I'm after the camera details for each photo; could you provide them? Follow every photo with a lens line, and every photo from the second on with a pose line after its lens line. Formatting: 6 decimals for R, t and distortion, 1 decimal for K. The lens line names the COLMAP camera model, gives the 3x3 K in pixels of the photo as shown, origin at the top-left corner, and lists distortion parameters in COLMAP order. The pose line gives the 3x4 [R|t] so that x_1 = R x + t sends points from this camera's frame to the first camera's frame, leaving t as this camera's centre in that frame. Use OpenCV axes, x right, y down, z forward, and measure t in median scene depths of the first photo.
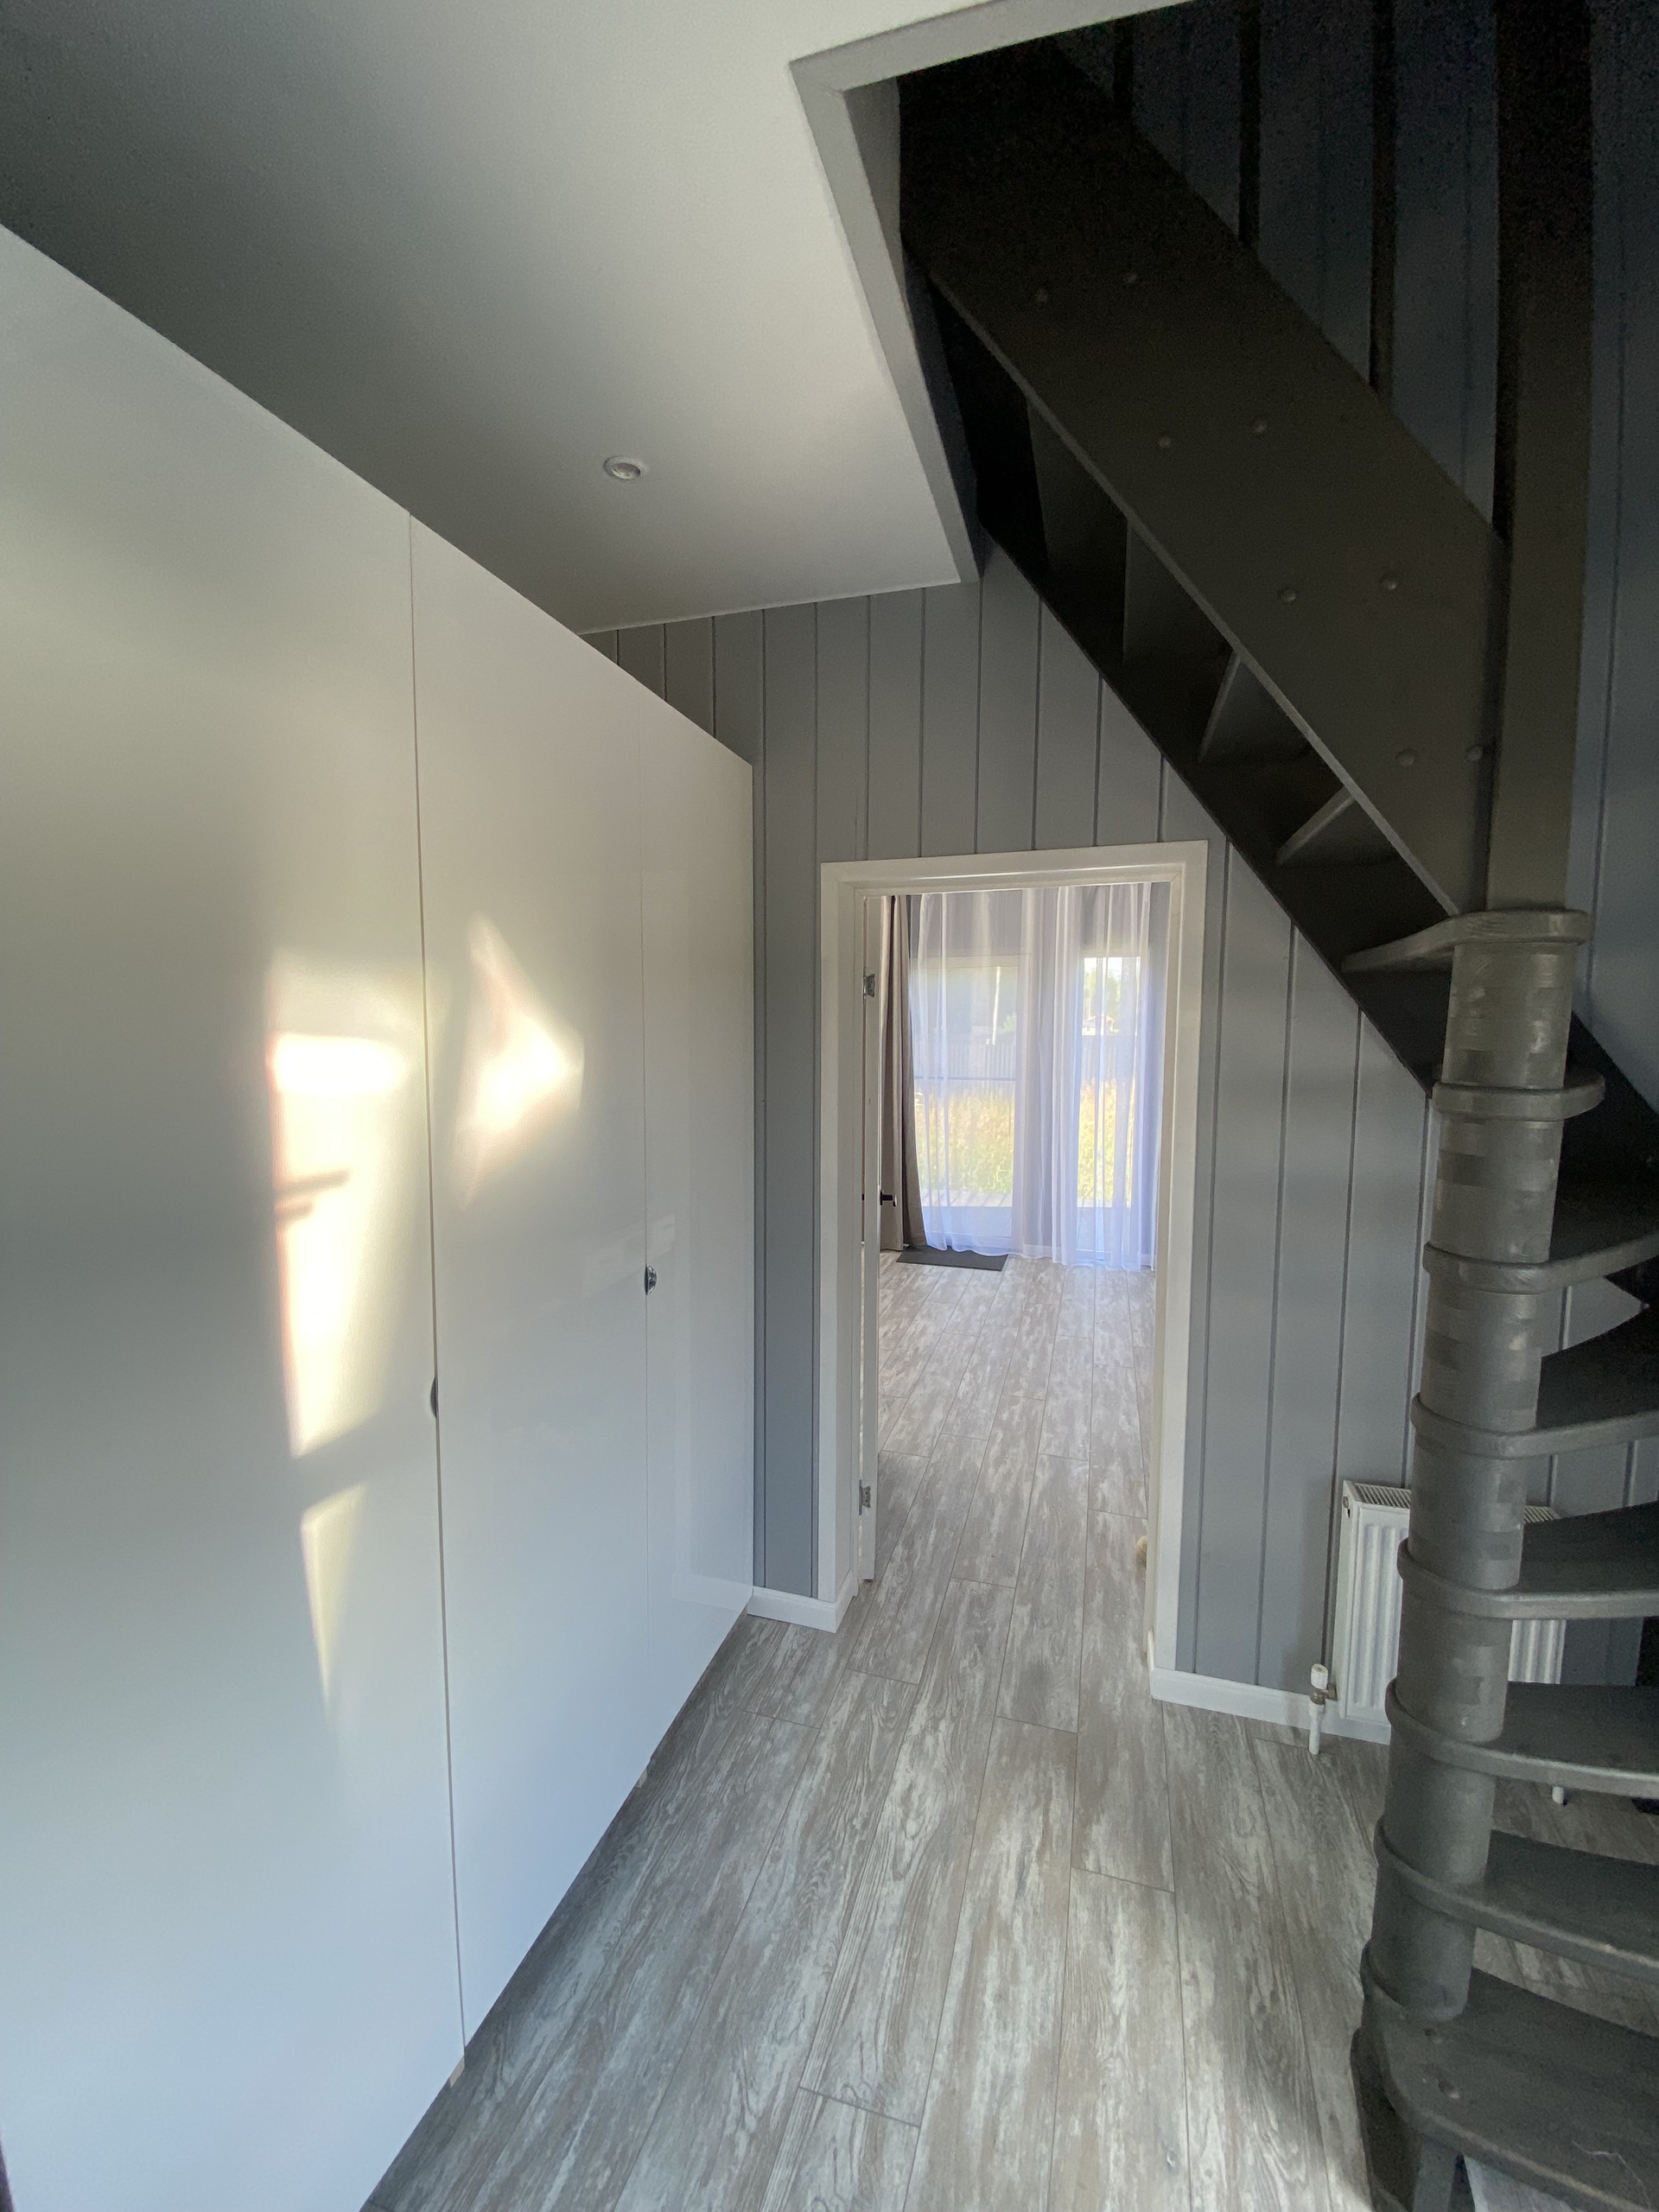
lens RADIAL K [[900.4, 0, 832.7], [0, 900.4, 1090.2], [0, 0, 1]] dist [0.009541, -0.015243]
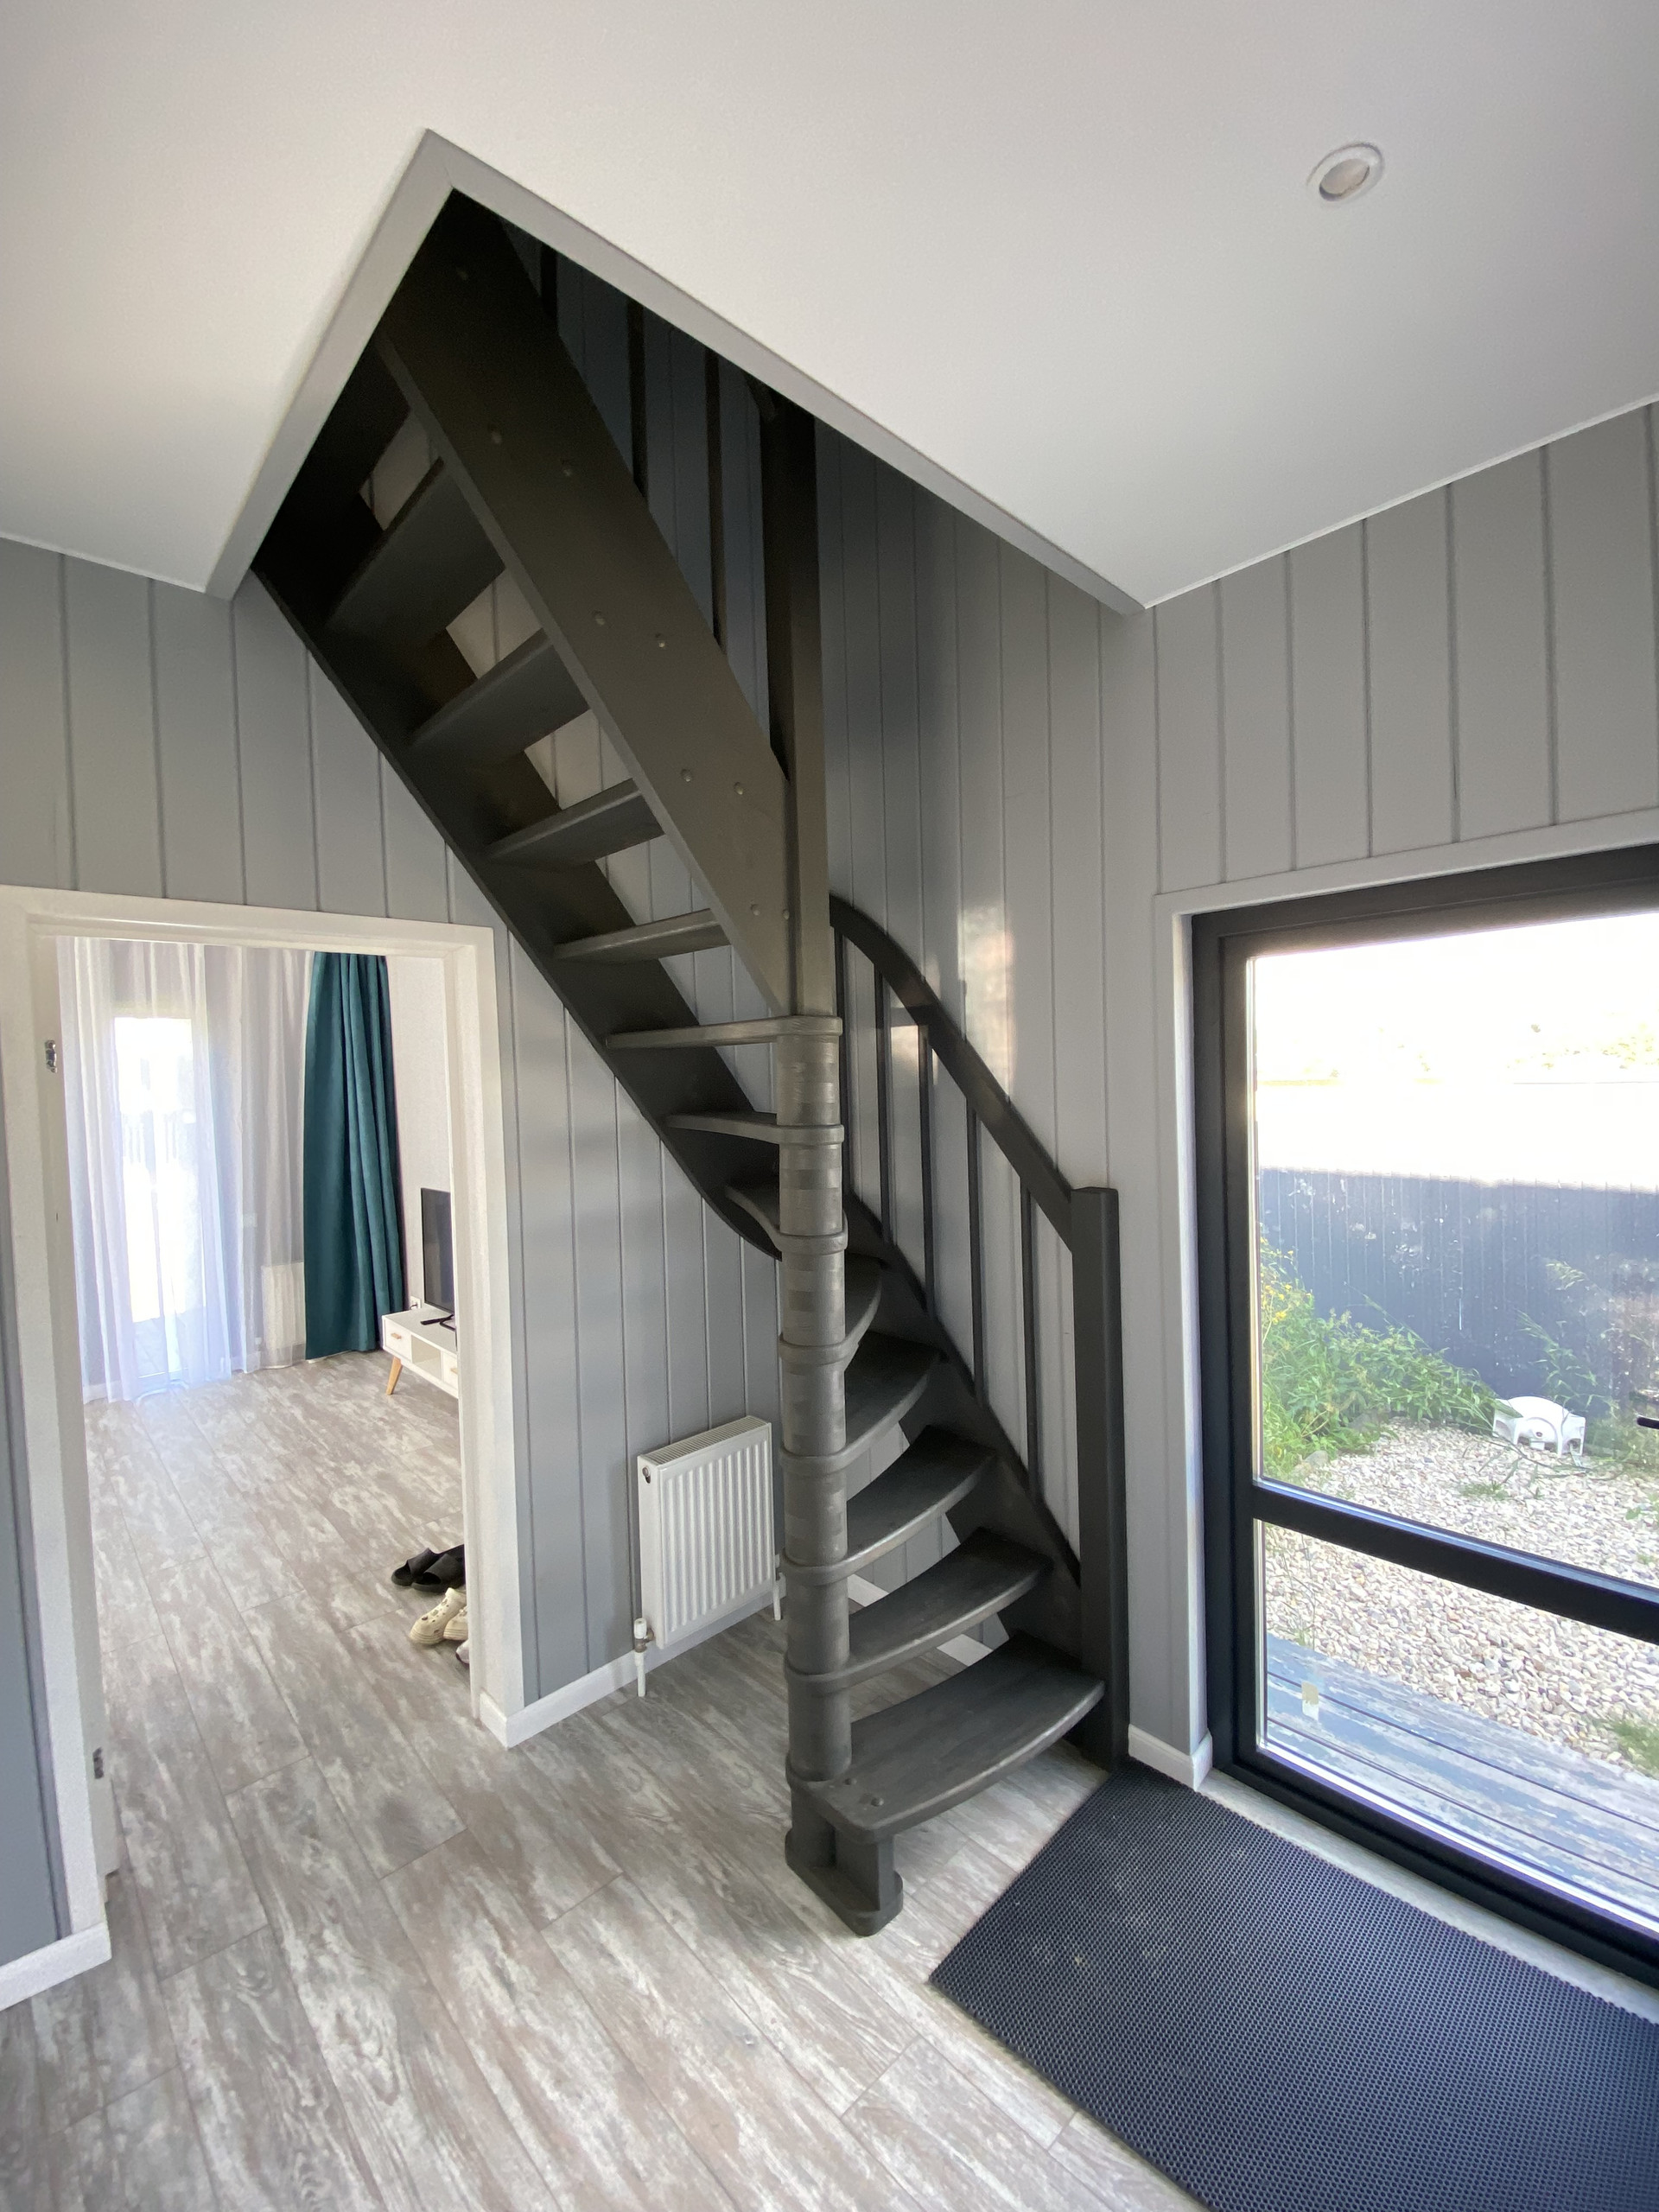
lens RADIAL K [[900.4, 0, 831.3], [0, 900.4, 1089.0], [0, 0, 1]] dist [0.009541, -0.015243]
pose [[0.494732, -0.040272, 0.868112, -0.353482], [0.102024, 0.994710, -0.011998, -0.024262], [-0.863036, 0.094505, 0.496223, 0.114614]]
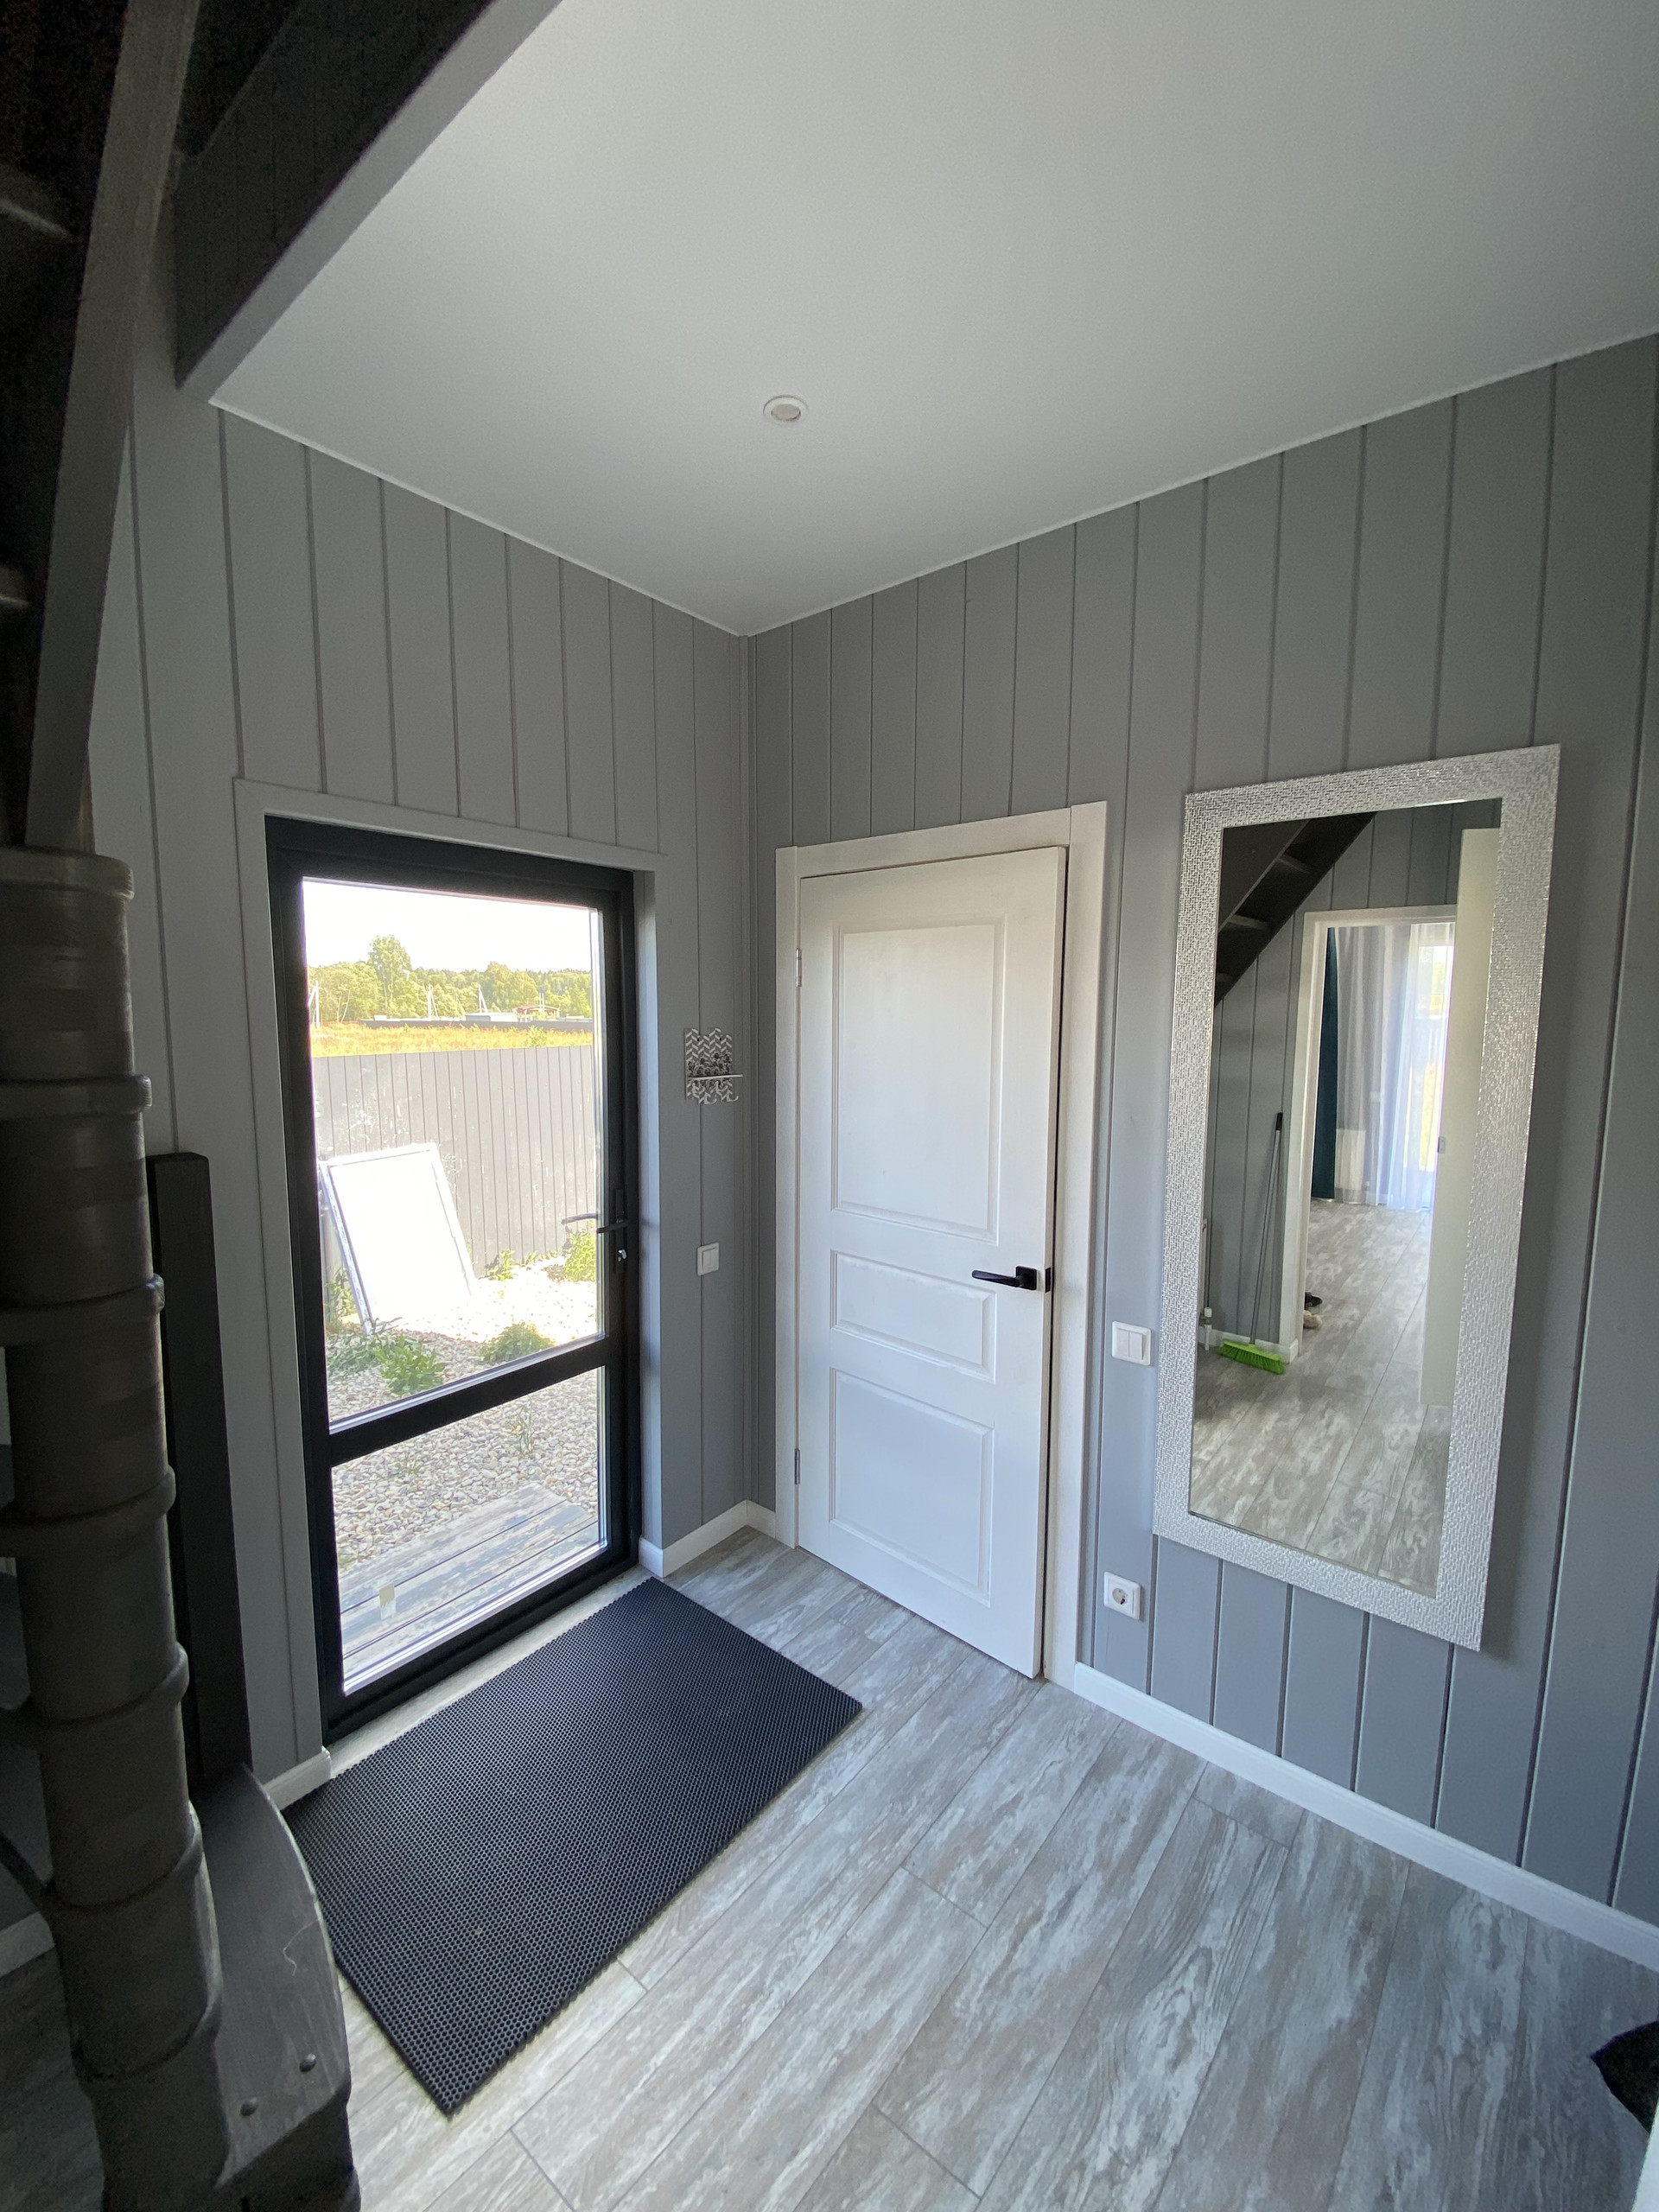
lens RADIAL K [[900.4, 0, 844.7], [0, 900.4, 1060.0], [0, 0, 1]] dist [0.009541, -0.015243]
pose [[-0.930596, -0.047449, 0.362958, 0.110258], [-0.000261, 0.991649, 0.128968, -0.109494], [-0.366047, 0.119922, -0.922837, 1.599227]]
